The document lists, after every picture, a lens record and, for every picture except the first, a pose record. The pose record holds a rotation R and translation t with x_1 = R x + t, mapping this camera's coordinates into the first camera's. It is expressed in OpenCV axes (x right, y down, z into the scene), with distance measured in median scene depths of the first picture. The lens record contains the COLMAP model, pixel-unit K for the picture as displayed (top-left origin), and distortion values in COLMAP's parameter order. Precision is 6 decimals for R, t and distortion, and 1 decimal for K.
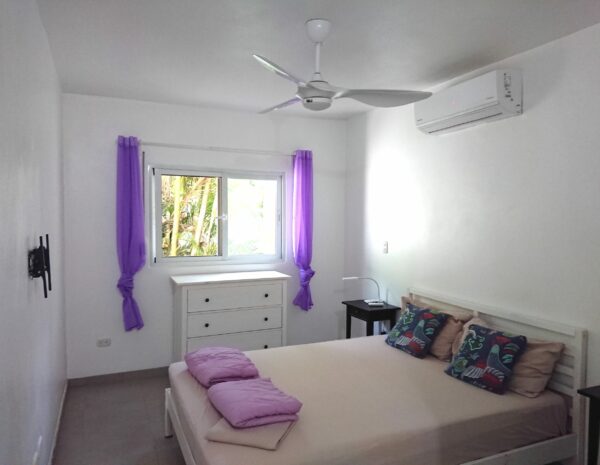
lens RADIAL K [[440.9, 0, 300.0], [0, 440.9, 232.5], [0, 0, 1]] dist [0.145893, -0.230868]
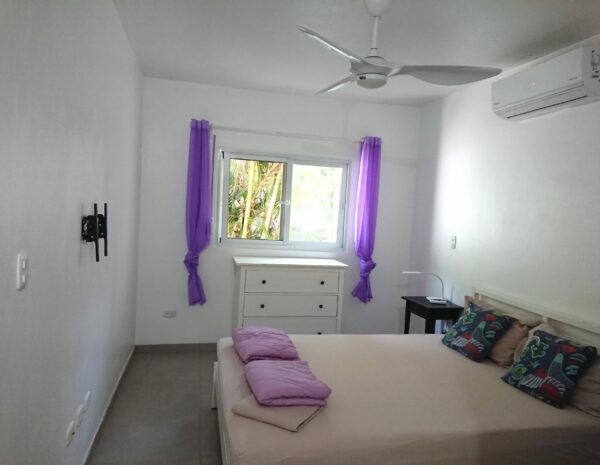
lens RADIAL K [[440.9, 0, 300.0], [0, 440.9, 232.5], [0, 0, 1]] dist [0.145893, -0.230868]
pose [[0.981965, 0.060659, -0.179067, 0.050691], [-0.057973, 0.998114, 0.020198, 0.014254], [0.179955, -0.009453, 0.983629, 0.019948]]
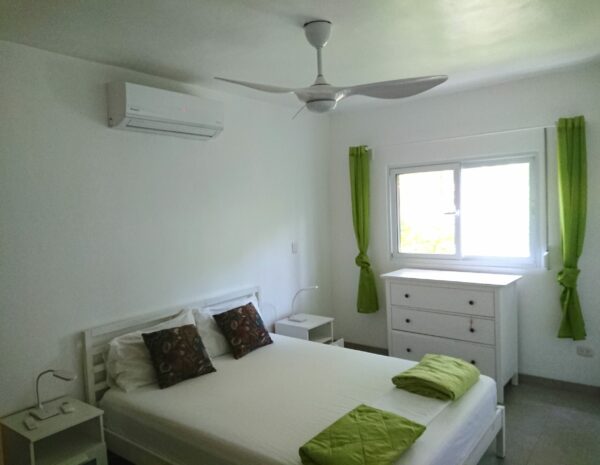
lens RADIAL K [[460.9, 0, 298.5], [0, 460.9, 223.0], [0, 0, 1]] dist [0.181451, -0.270155]
pose [[0.471033, -0.002141, -0.882113, 0.637608], [-0.012109, 0.999887, -0.008892, 0.001270], [0.882032, 0.014870, 0.470954, 0.304761]]
